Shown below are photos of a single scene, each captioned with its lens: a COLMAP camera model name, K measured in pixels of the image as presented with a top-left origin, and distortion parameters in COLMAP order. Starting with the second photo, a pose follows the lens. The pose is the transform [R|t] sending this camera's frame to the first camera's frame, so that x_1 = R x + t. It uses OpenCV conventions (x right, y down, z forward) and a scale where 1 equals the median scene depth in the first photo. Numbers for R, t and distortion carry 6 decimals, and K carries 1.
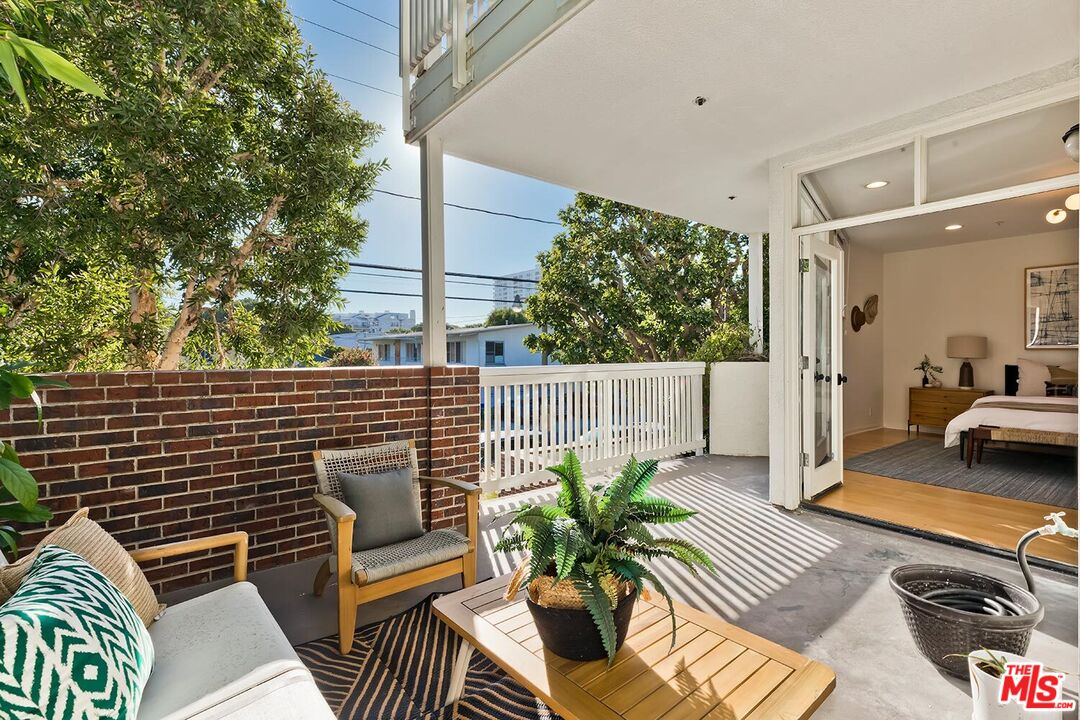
lens RADIAL K [[488.8, 0, 542.4], [0, 488.8, 355.5], [0, 0, 1]] dist [0.003819, 0.000533]
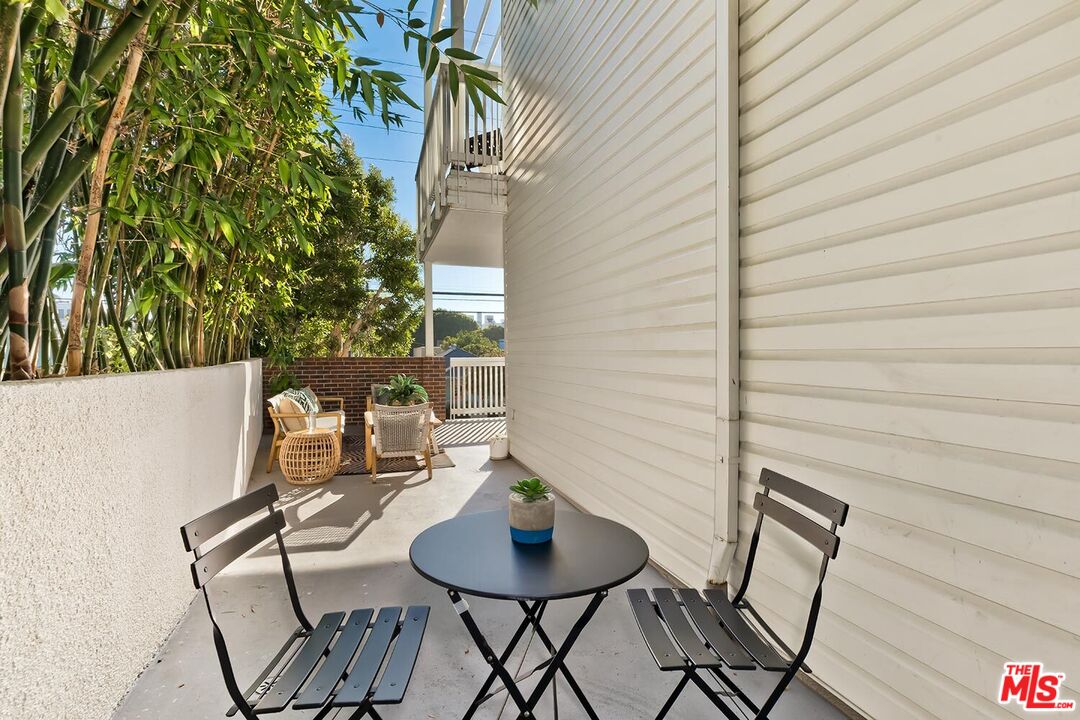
lens RADIAL K [[488.8, 0, 538.4], [0, 488.8, 355.9], [0, 0, 1]] dist [0.003819, 0.000533]
pose [[0.941851, -0.001602, -0.336026, 1.320579], [0.000685, 0.999996, -0.002846, 0.028919], [0.336029, 0.002451, 0.941848, -1.304625]]
